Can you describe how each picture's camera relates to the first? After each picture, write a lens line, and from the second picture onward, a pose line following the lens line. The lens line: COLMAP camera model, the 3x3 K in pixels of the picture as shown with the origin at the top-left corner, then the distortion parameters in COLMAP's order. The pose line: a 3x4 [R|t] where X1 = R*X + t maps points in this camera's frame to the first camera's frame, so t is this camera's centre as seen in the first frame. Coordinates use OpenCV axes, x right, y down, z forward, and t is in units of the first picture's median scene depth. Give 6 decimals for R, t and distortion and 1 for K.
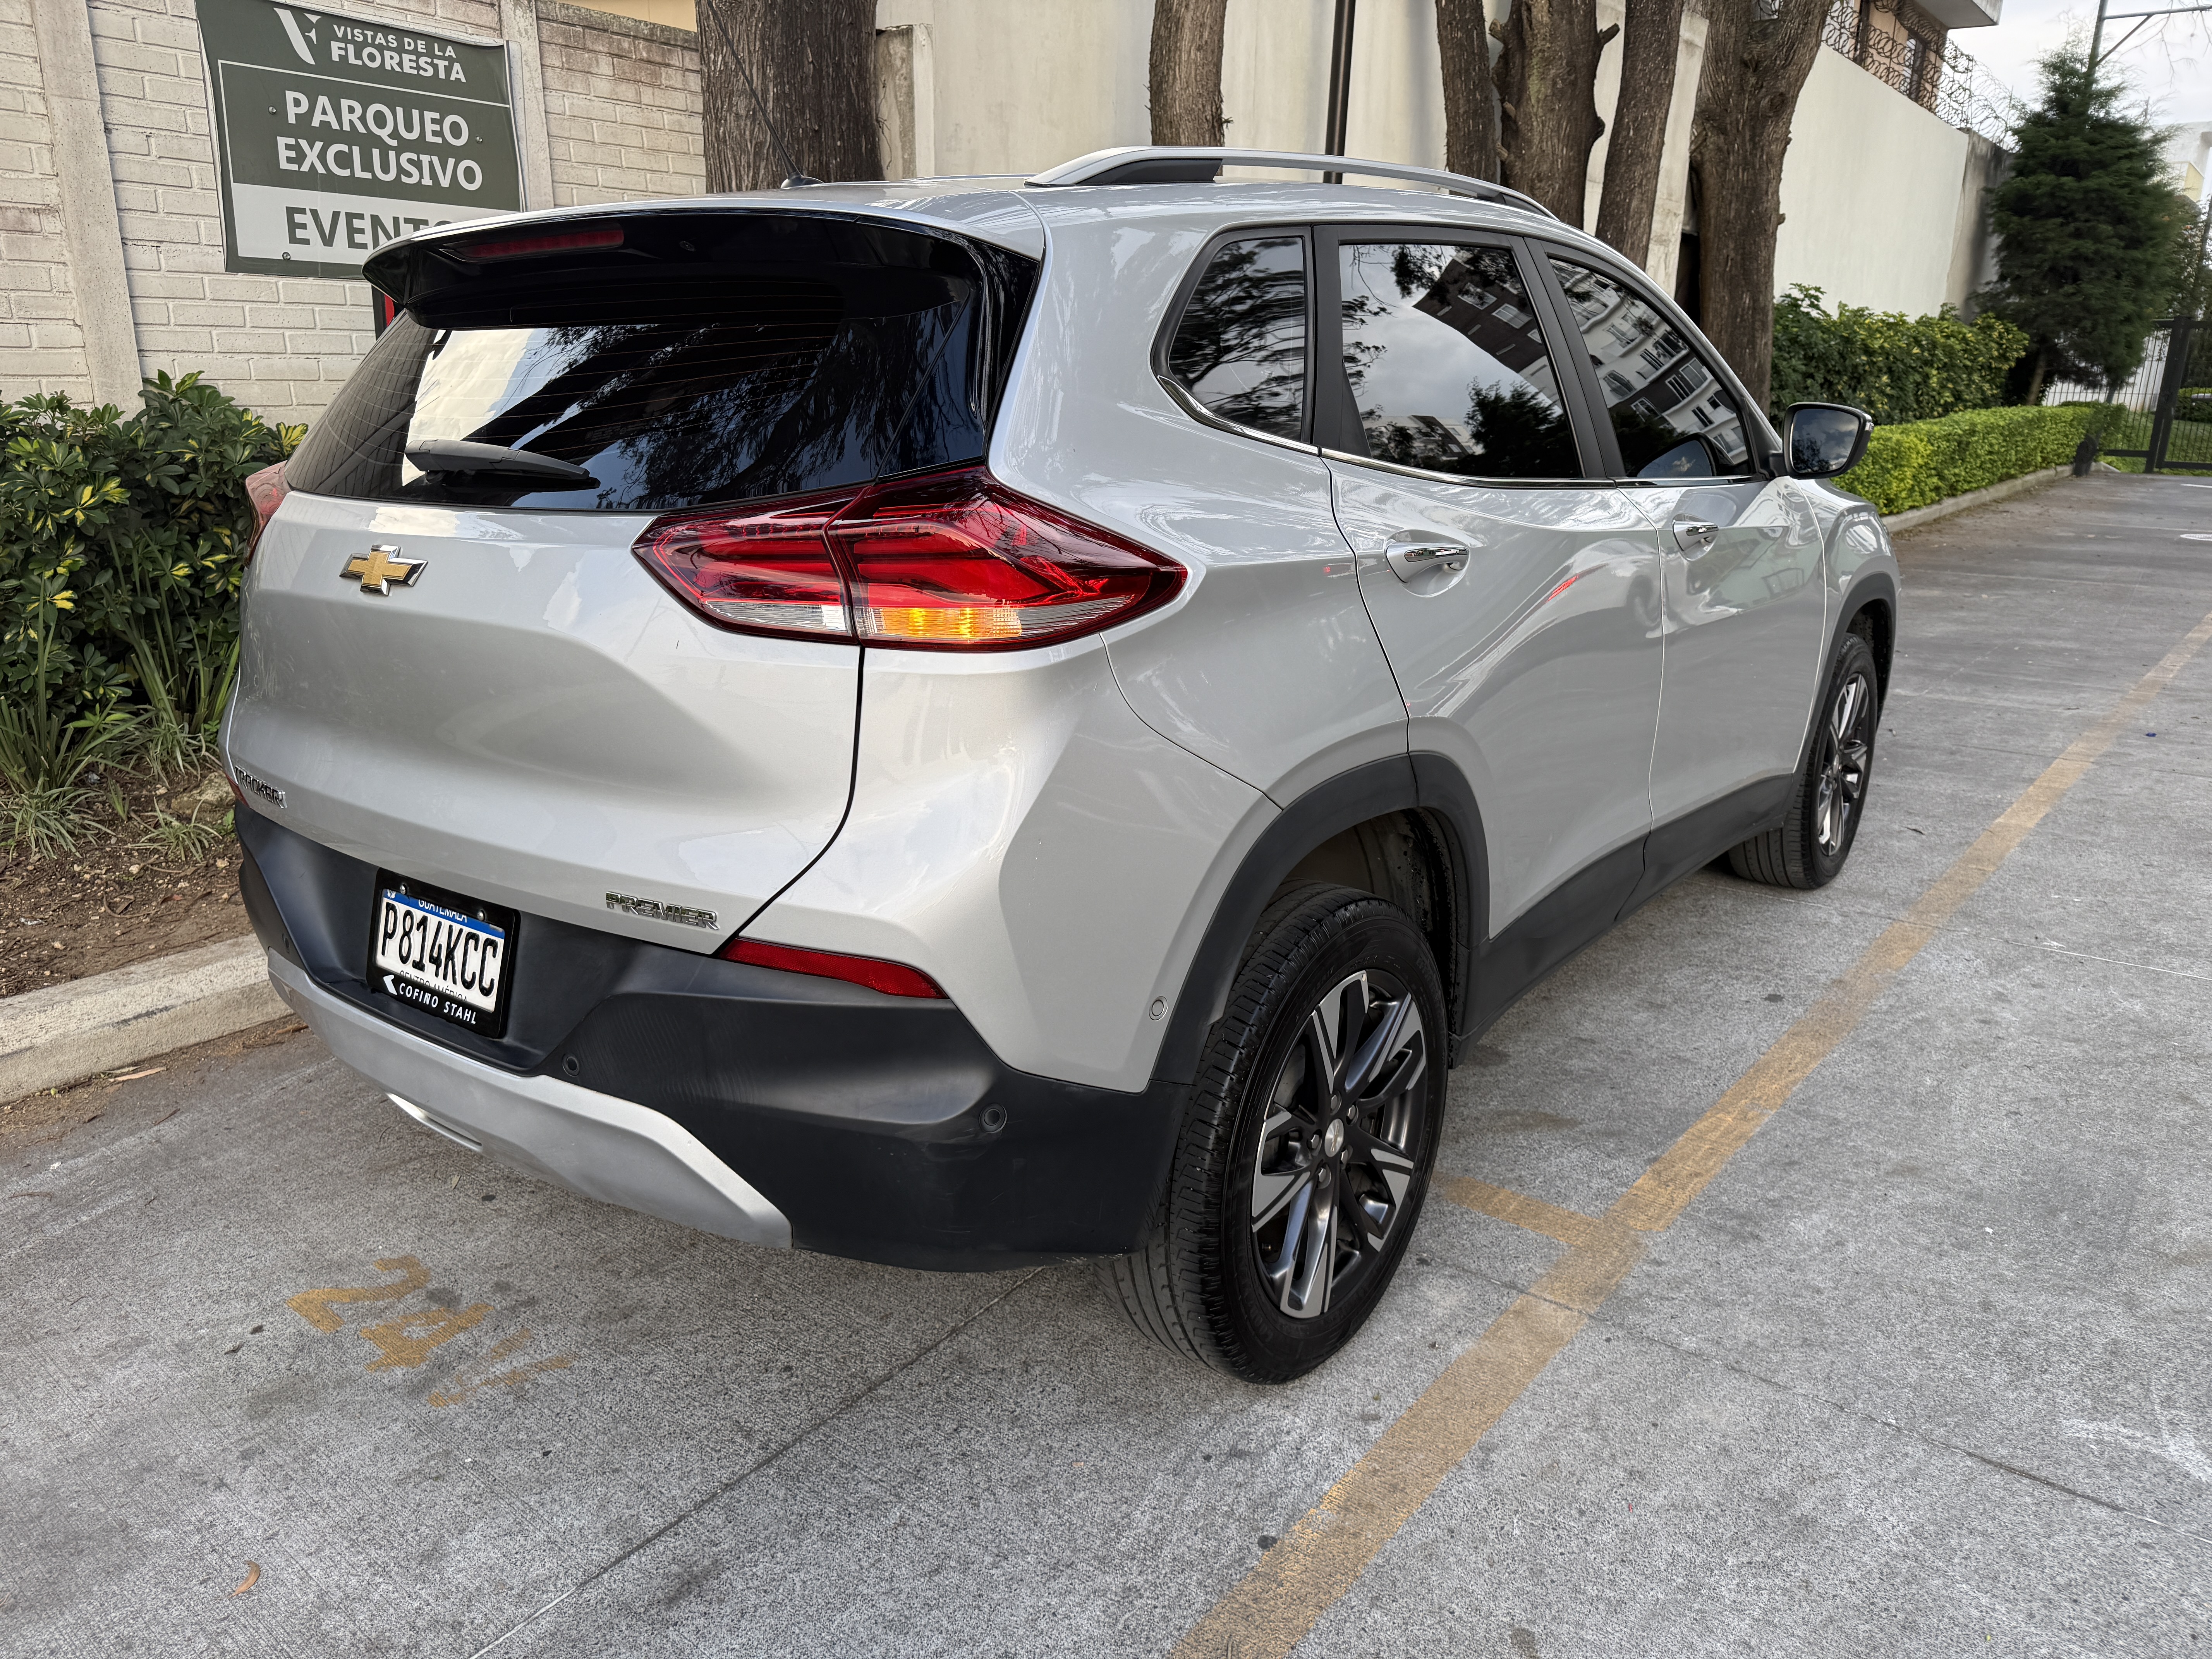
lens RADIAL K [[1558.5, 0, 1106.0], [0, 1558.5, 829.5], [0, 0, 1]] dist [0.029738, -0.045833]
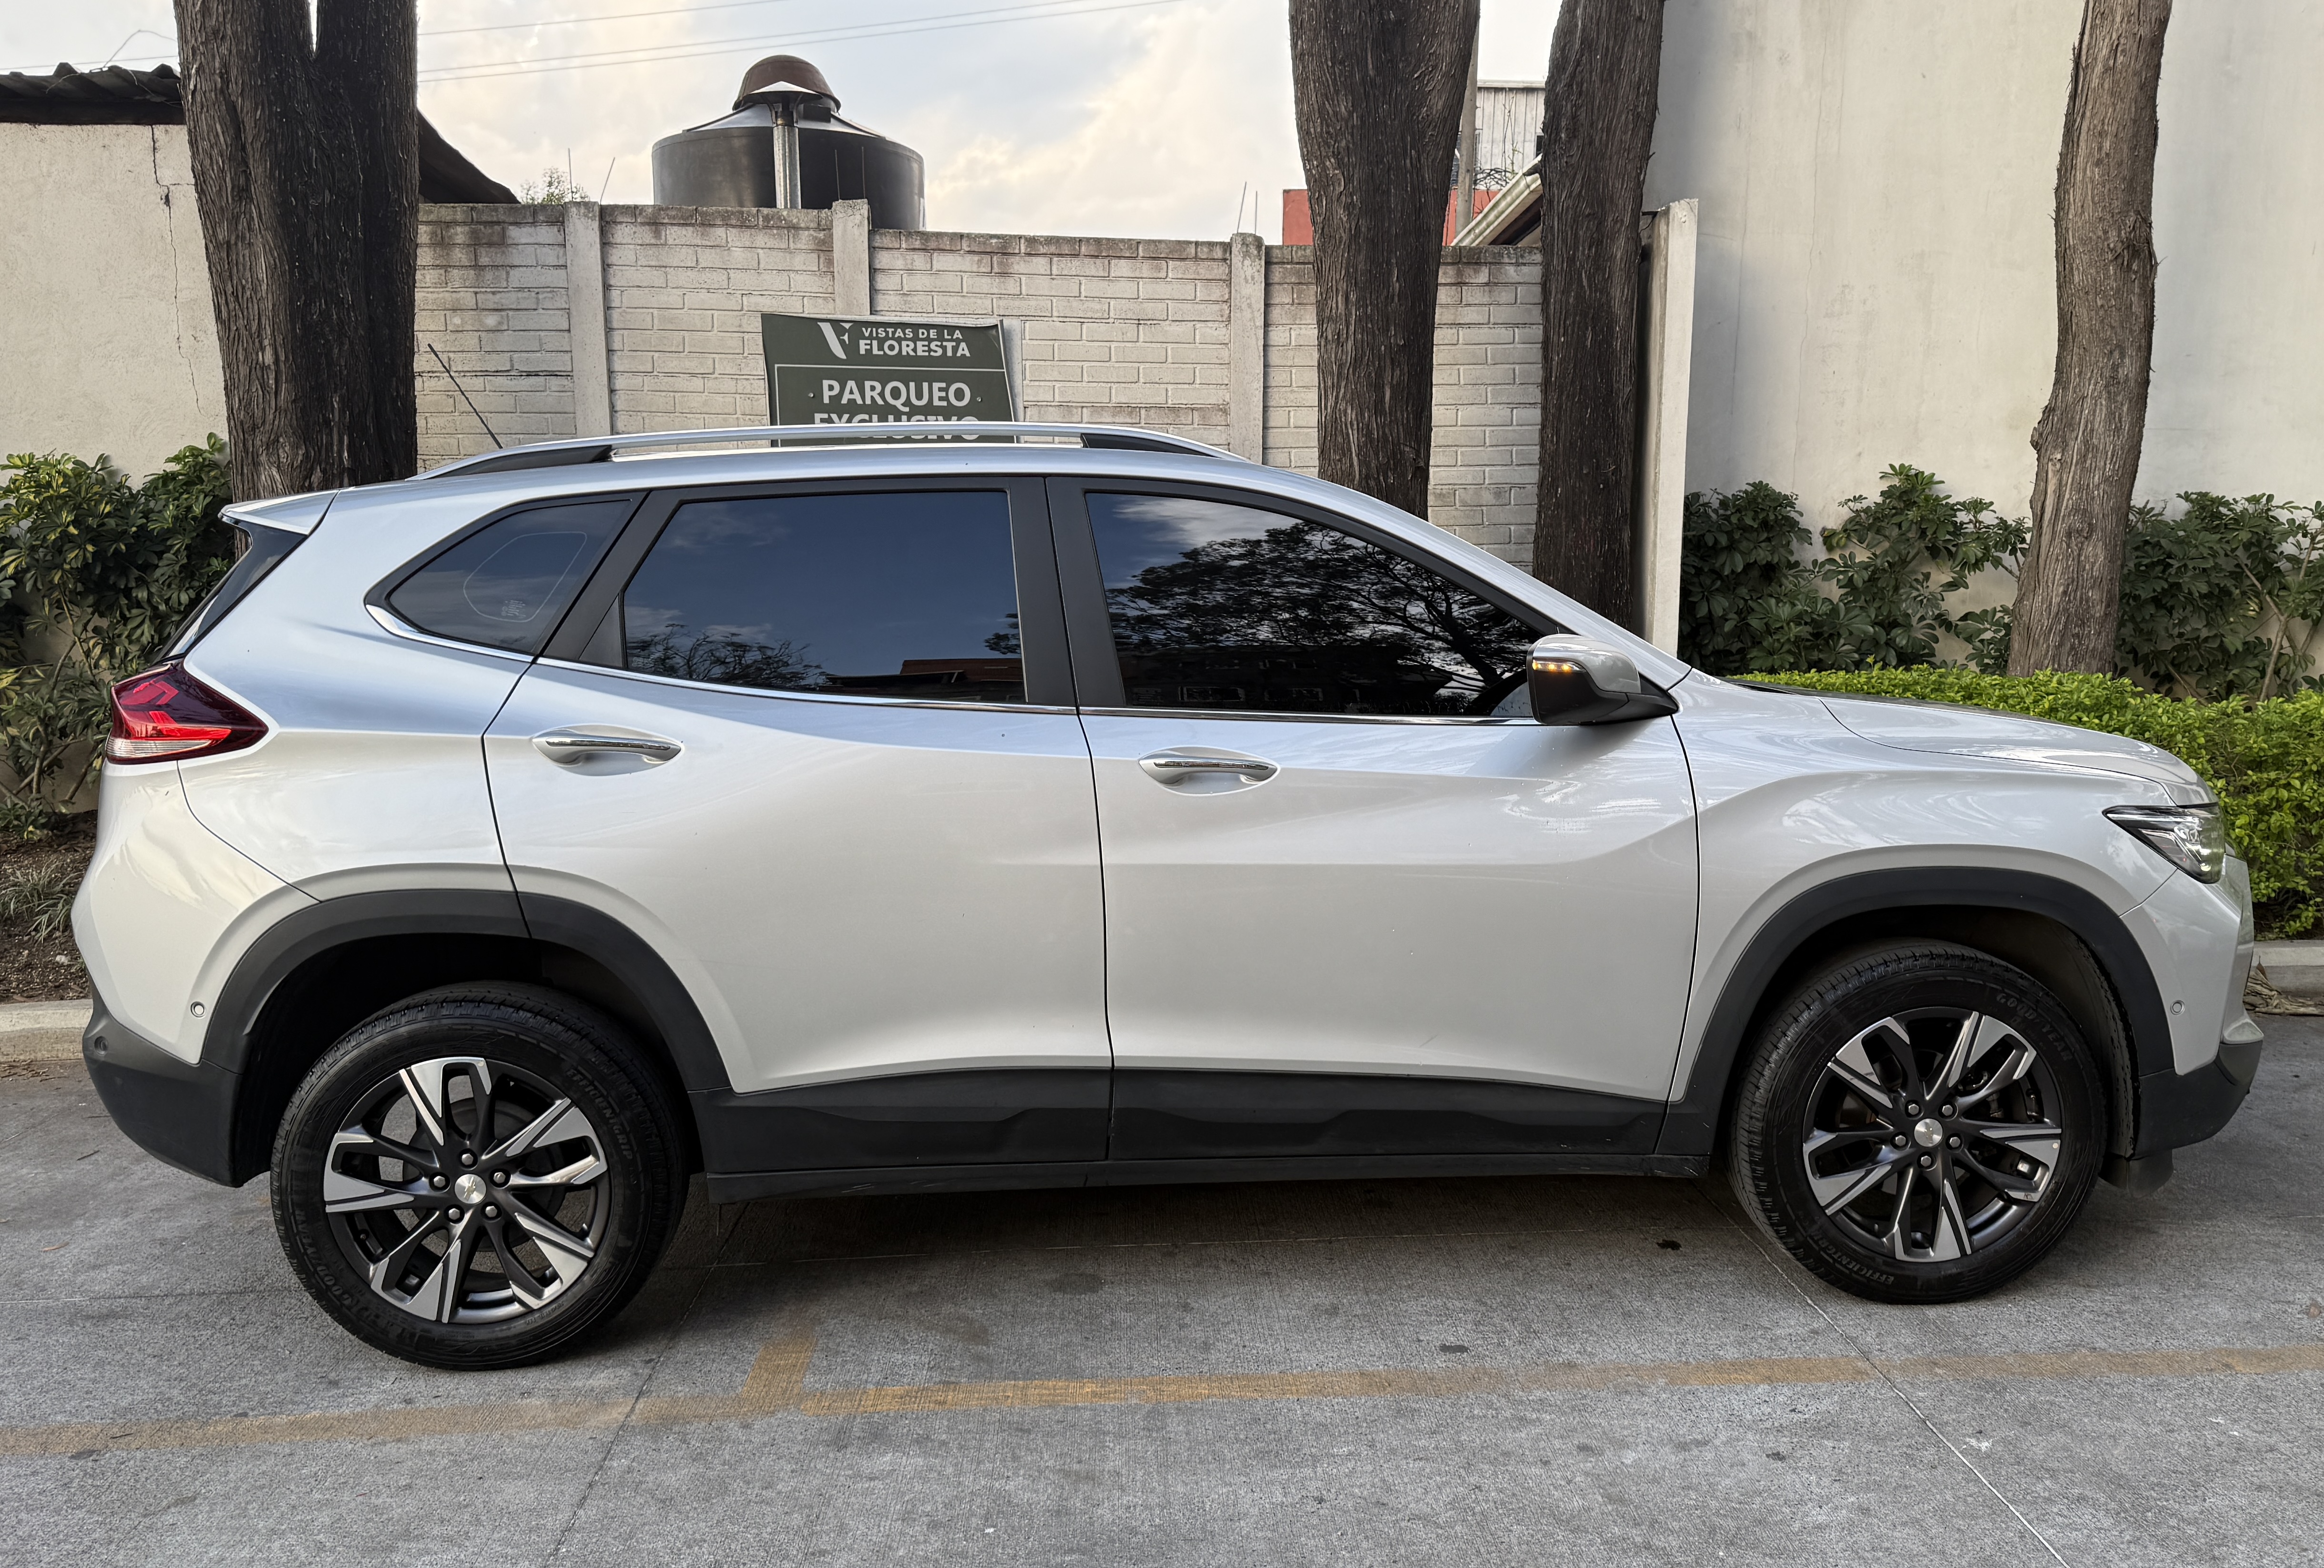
lens RADIAL K [[1829.5, 0, 1176.8], [0, 1829.5, 868.6], [0, 0, 1]] dist [0.137948, -0.243754]
pose [[0.676229, 0.118218, -0.727144, 0.865708], [-0.199417, 0.979564, -0.026198, -0.071616], [0.709188, 0.162721, 0.685985, 0.173938]]
